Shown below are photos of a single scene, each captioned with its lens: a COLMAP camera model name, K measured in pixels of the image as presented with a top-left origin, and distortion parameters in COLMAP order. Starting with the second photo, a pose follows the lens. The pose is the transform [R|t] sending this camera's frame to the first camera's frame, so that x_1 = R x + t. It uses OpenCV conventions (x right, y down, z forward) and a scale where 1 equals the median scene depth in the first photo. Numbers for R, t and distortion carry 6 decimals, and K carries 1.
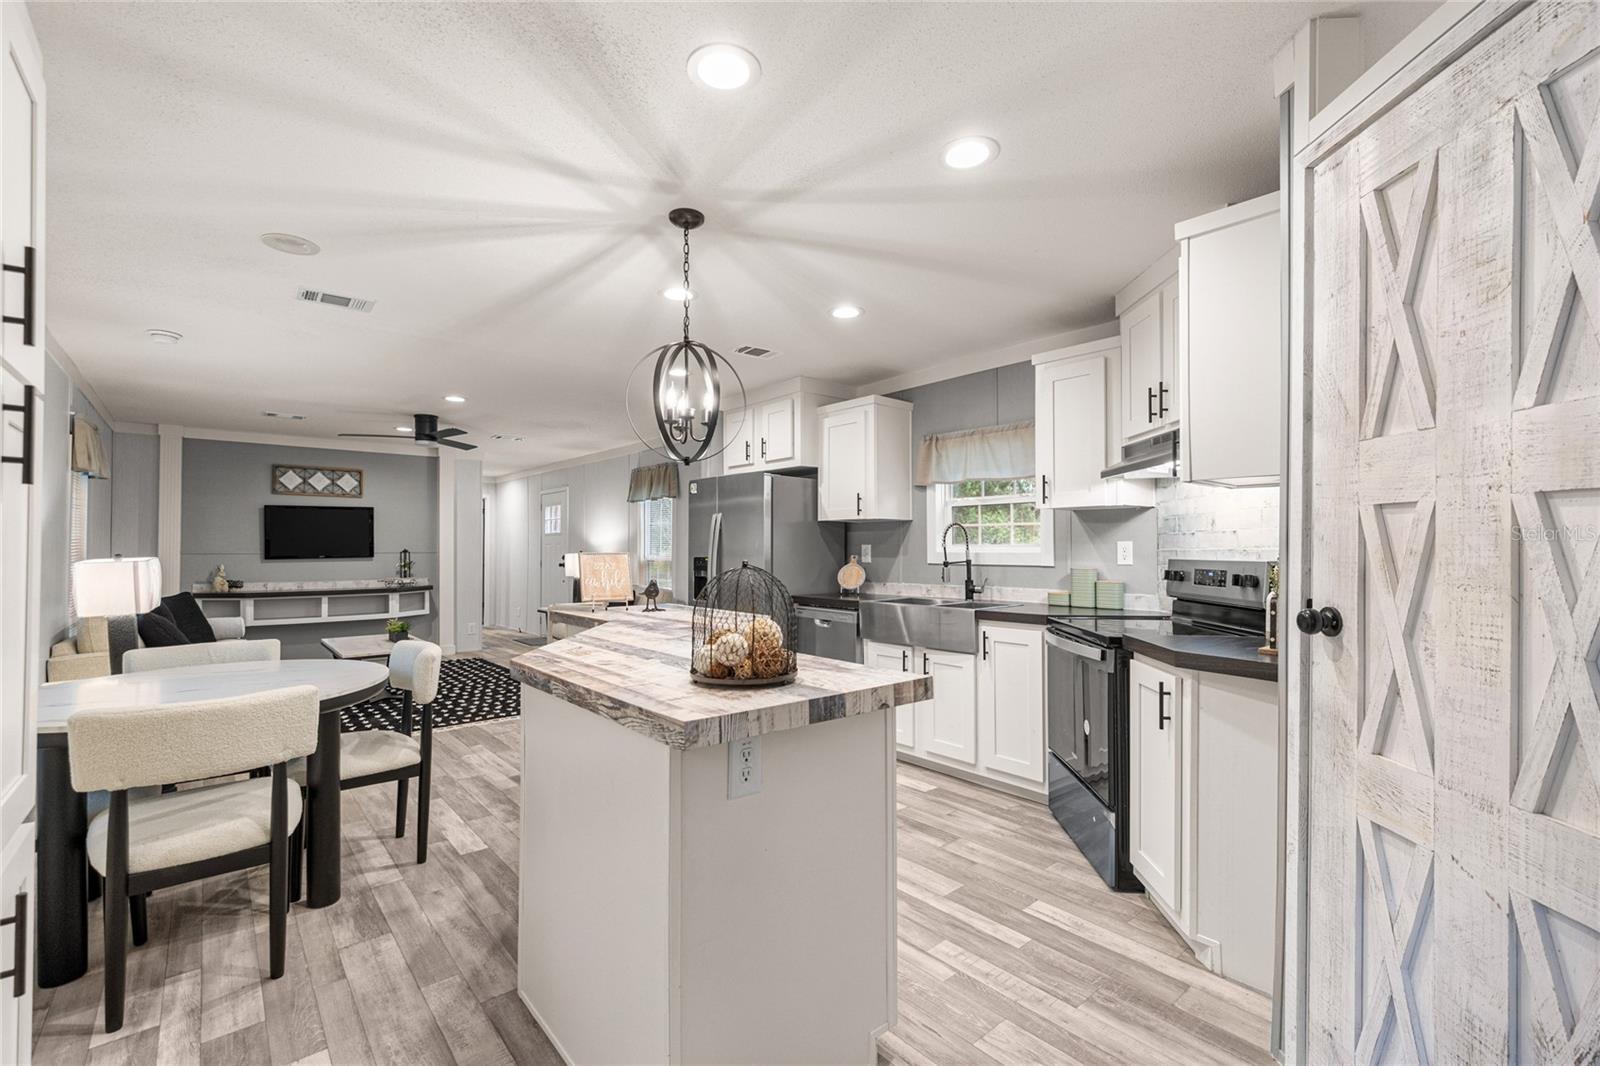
lens RADIAL K [[684.7, 0, 792.3], [0, 684.7, 536.9], [0, 0, 1]] dist [0.000213, 0.000360]
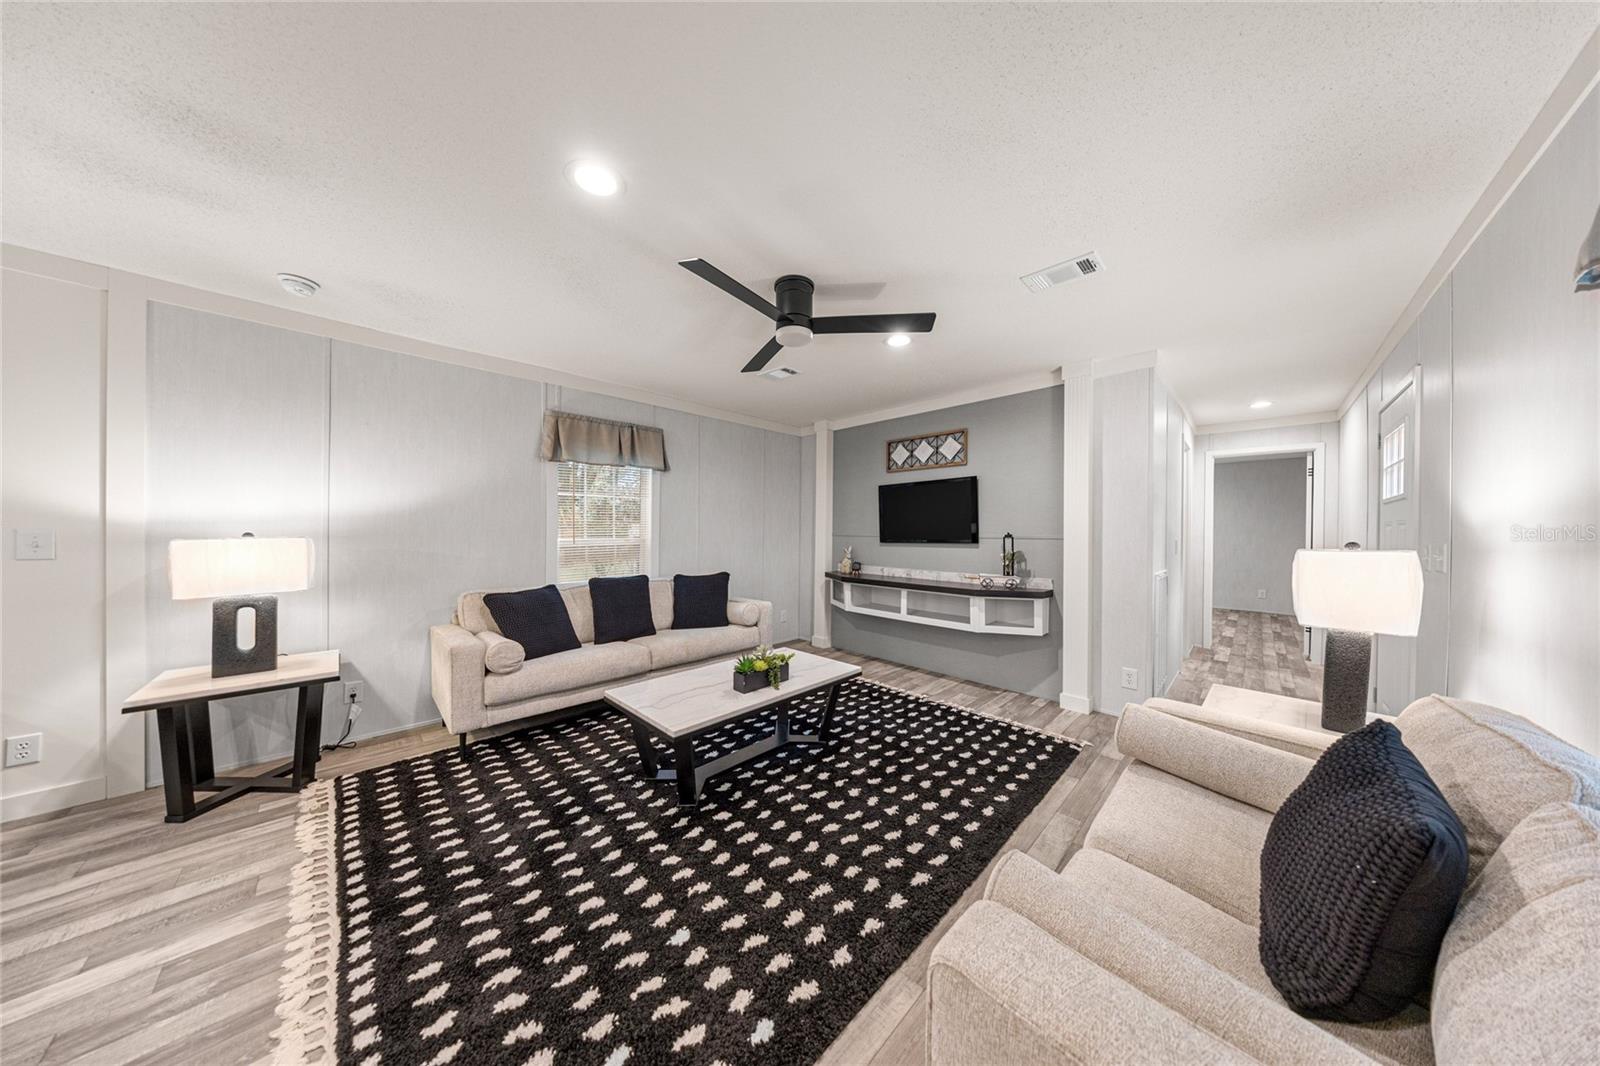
lens RADIAL K [[461.9, 0, 801.5], [0, 461.9, 530.4], [0, 0, 1]] dist [-0.009681, 0.000079]
pose [[0.081822, 0.000293, -0.996647, -0.210686], [0.010390, 0.999945, 0.001147, 0.020278], [0.996593, -0.010449, 0.081814, 1.222127]]
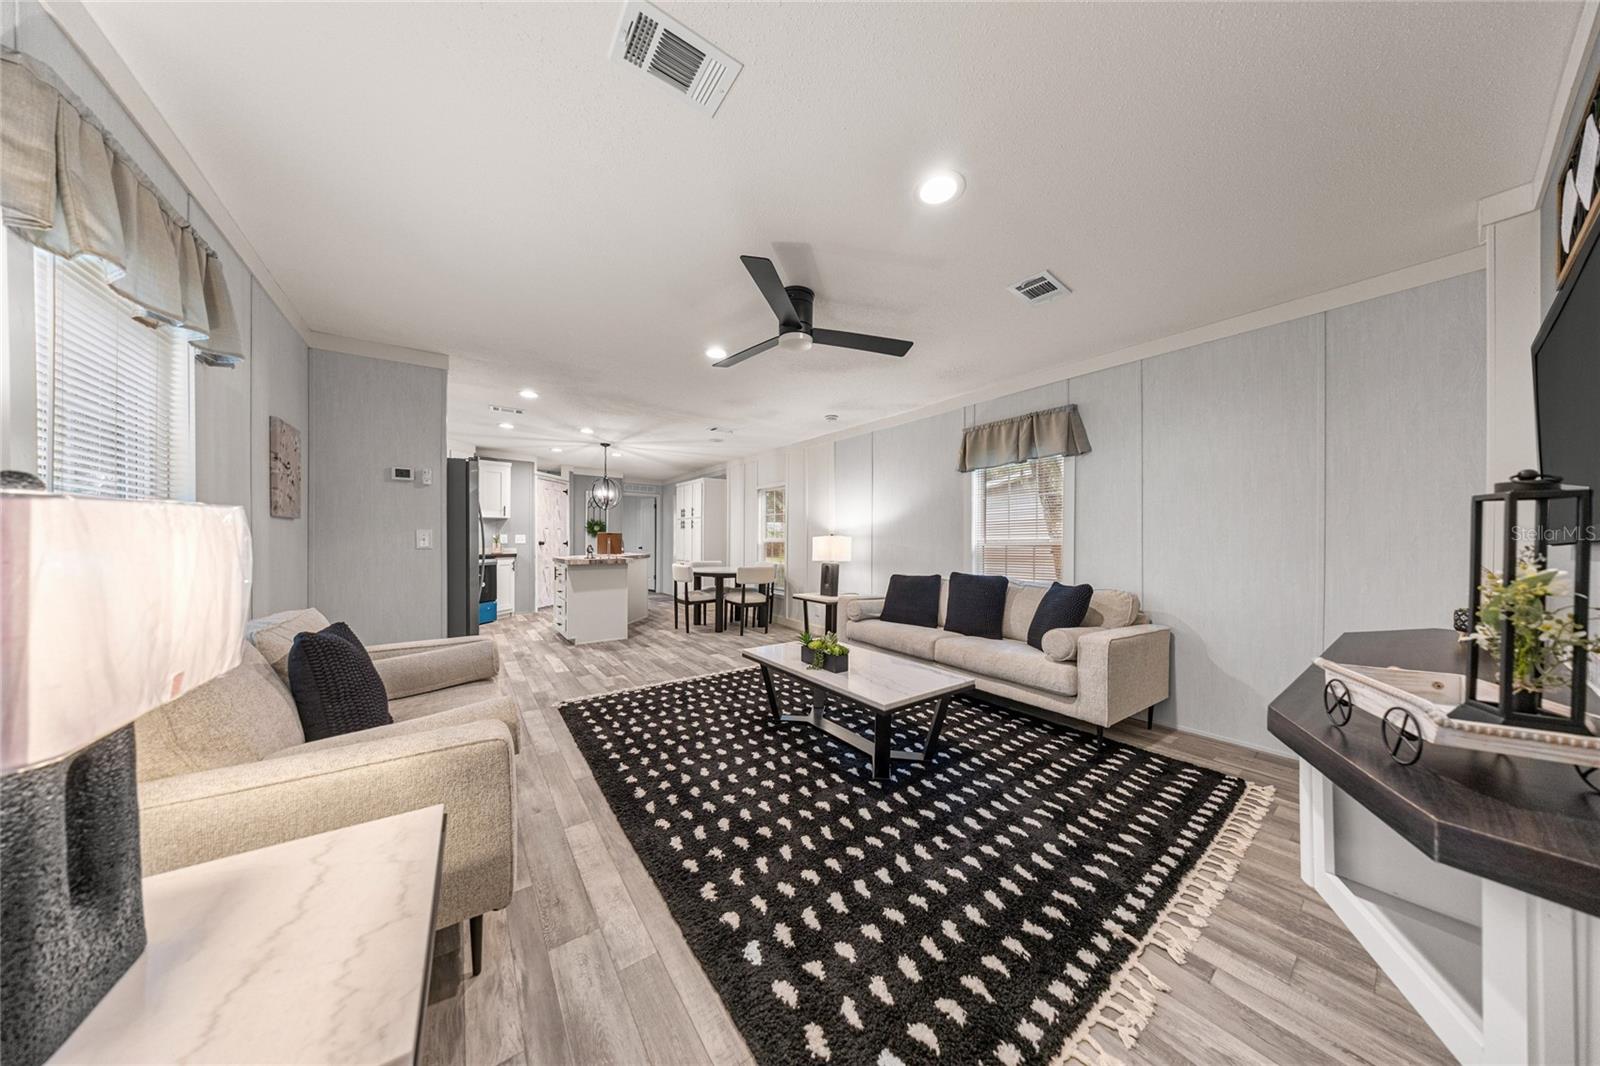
lens RADIAL K [[463.5, 0, 801.4], [0, 463.5, 538.5], [0, 0, 1]] dist [0.000772, 0.000010]
pose [[-0.997526, -0.004625, 0.070139, -0.713294], [-0.006095, 0.999766, -0.020757, 0.049588], [-0.070027, -0.021133, -0.997321, 1.752682]]
